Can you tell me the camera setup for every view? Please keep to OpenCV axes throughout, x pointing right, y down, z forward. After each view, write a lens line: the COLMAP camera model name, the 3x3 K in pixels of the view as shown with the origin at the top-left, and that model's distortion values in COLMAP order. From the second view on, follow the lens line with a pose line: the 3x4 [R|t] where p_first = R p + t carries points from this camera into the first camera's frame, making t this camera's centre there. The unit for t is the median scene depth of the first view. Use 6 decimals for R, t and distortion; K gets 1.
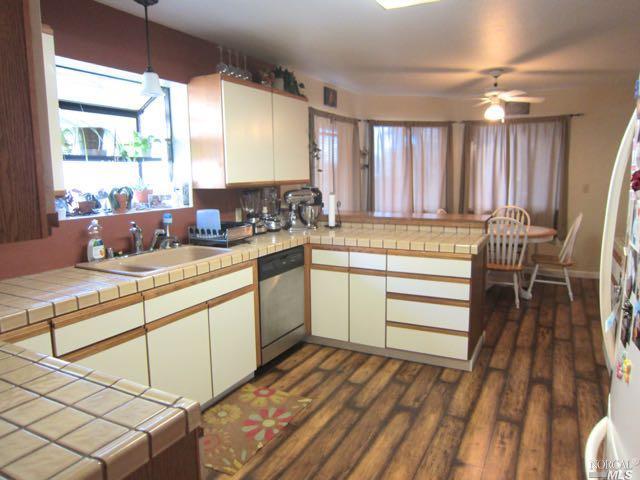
lens RADIAL K [[449.9, 0, 320.0], [0, 449.9, 240.0], [0, 0, 1]] dist [-0.037175, 0.003614]
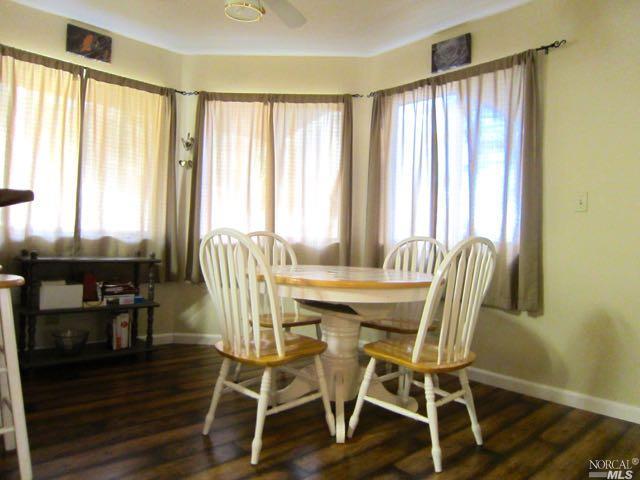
lens RADIAL K [[449.9, 0, 320.0], [0, 449.9, 240.0], [0, 0, 1]] dist [-0.037175, 0.003614]
pose [[0.943175, 0.049264, -0.328626, 0.488385], [-0.097614, 0.986393, -0.132288, 0.005619], [0.317637, 0.156849, 0.935150, 0.497625]]
